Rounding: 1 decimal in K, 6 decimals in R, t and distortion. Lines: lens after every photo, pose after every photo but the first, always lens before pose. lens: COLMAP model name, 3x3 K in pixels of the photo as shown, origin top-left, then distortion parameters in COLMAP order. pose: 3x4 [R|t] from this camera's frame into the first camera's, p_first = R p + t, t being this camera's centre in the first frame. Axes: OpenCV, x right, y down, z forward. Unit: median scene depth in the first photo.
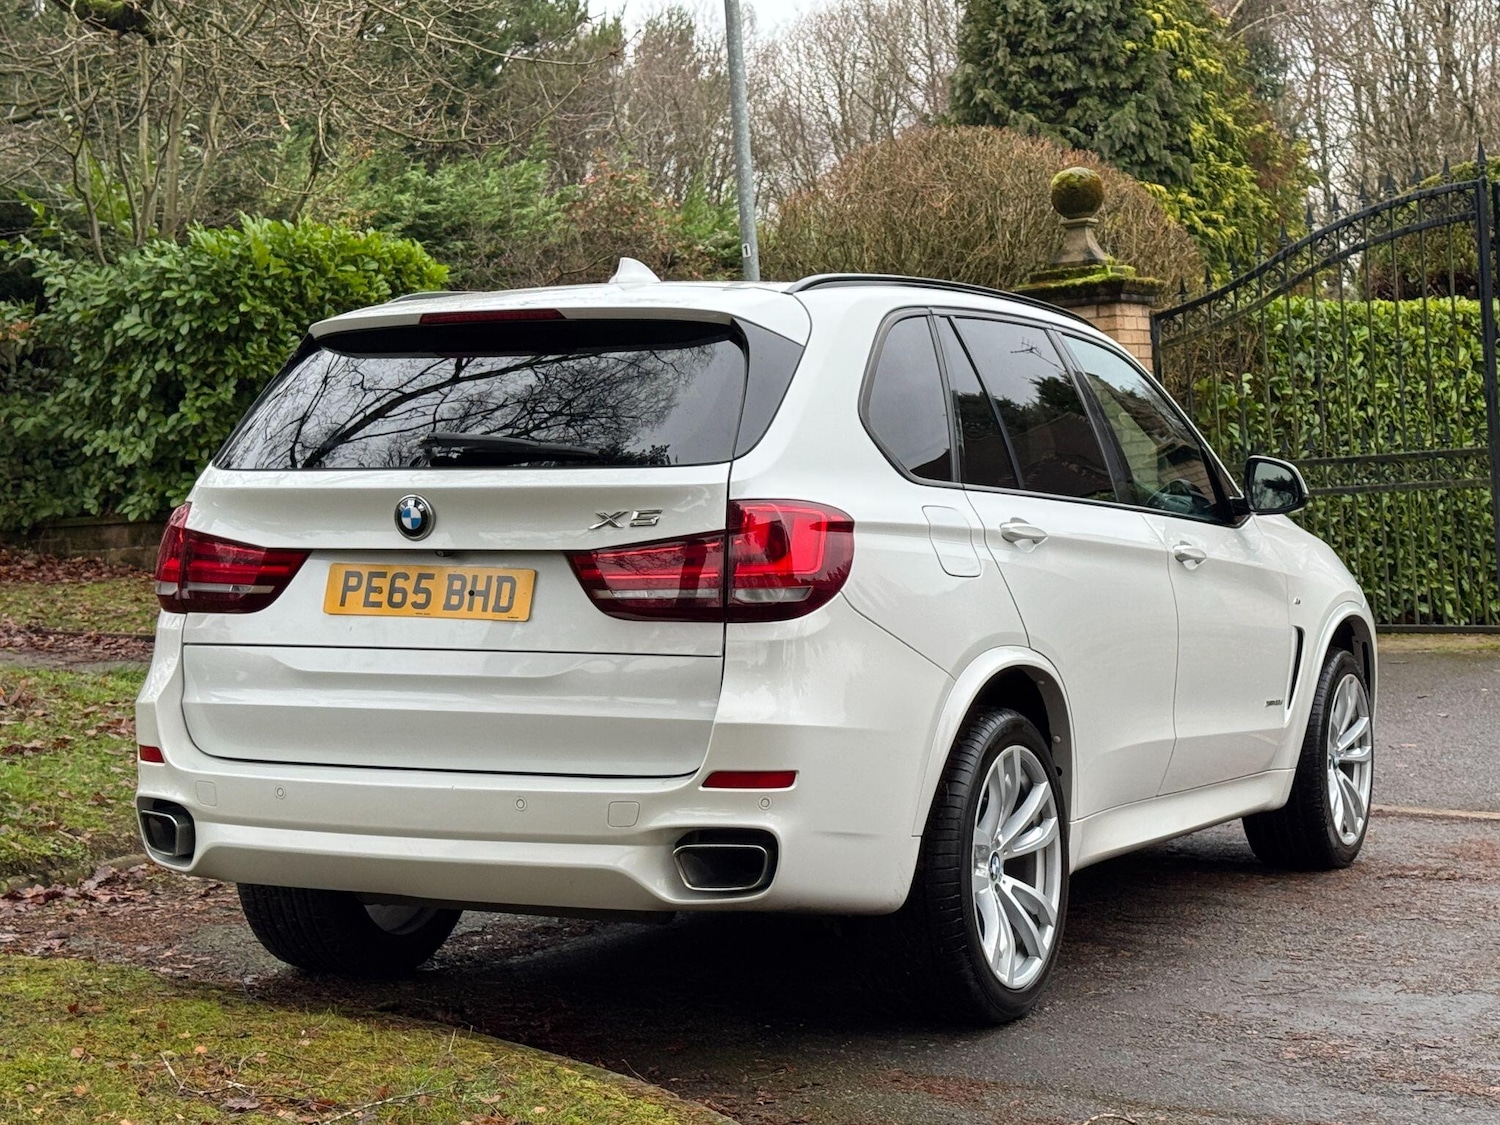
lens RADIAL K [[3372.0, 0, 750.0], [0, 3372.0, 562.5], [0, 0, 1]] dist [-0.050256, -0.175988]
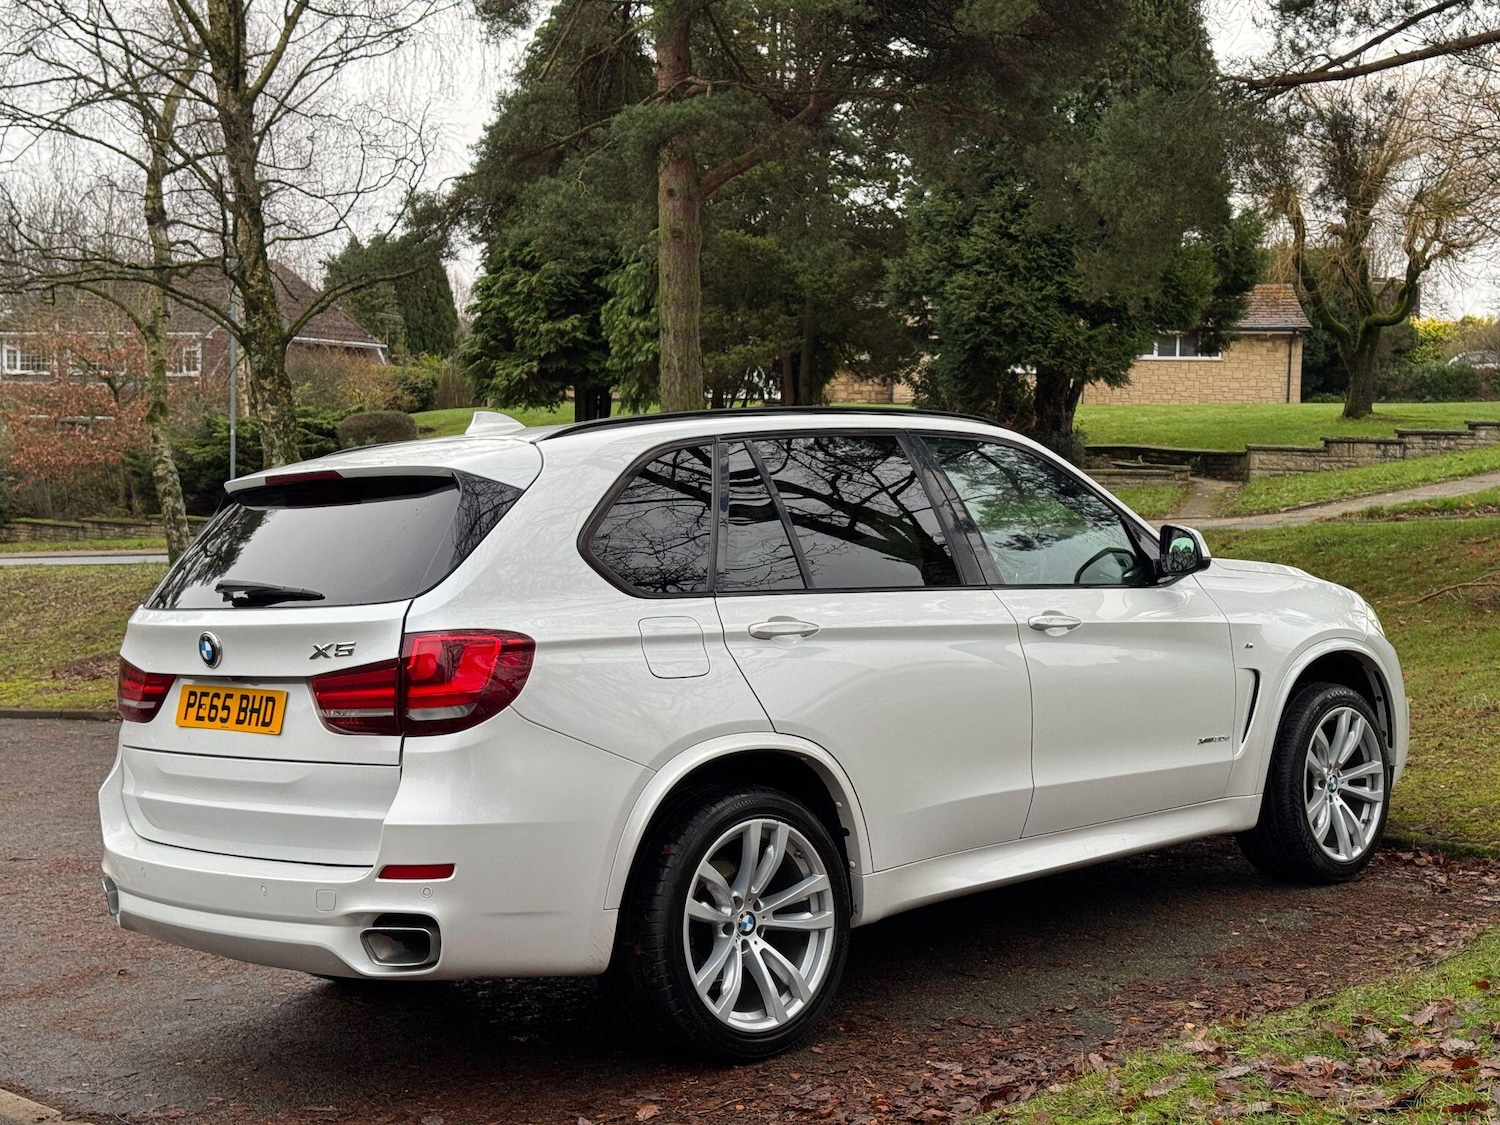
lens RADIAL K [[2388.1, 0, 750.0], [0, 2388.1, 562.5], [0, 0, 1]] dist [0.230046, -0.108478]
pose [[0.937624, -0.040978, -0.345228, 0.385288], [0.046923, 0.998859, 0.008880, -0.043147], [0.344470, -0.024525, 0.938477, 0.240840]]
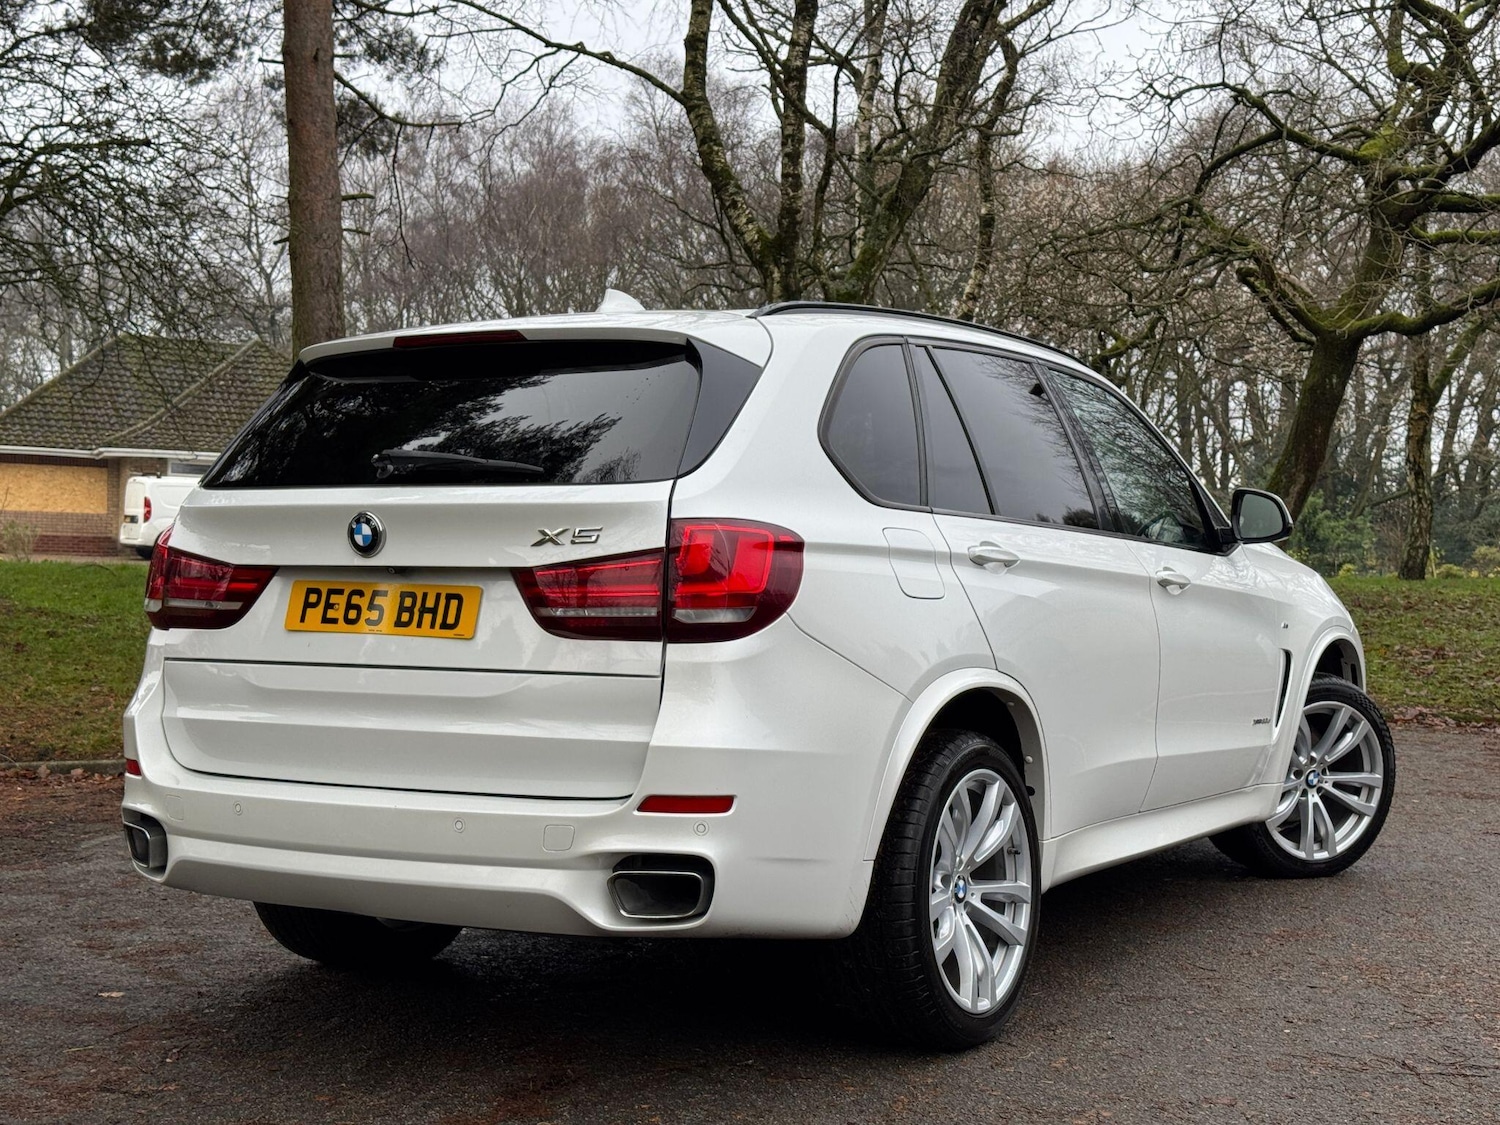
lens RADIAL K [[2388.1, 0, 750.0], [0, 2388.1, 562.5], [0, 0, 1]] dist [0.230046, -0.108478]
pose [[0.997184, 0.007200, -0.074641, 0.066676], [-0.008163, 0.999887, -0.012615, 0.003044], [0.074542, 0.013189, 0.997131, 0.294379]]
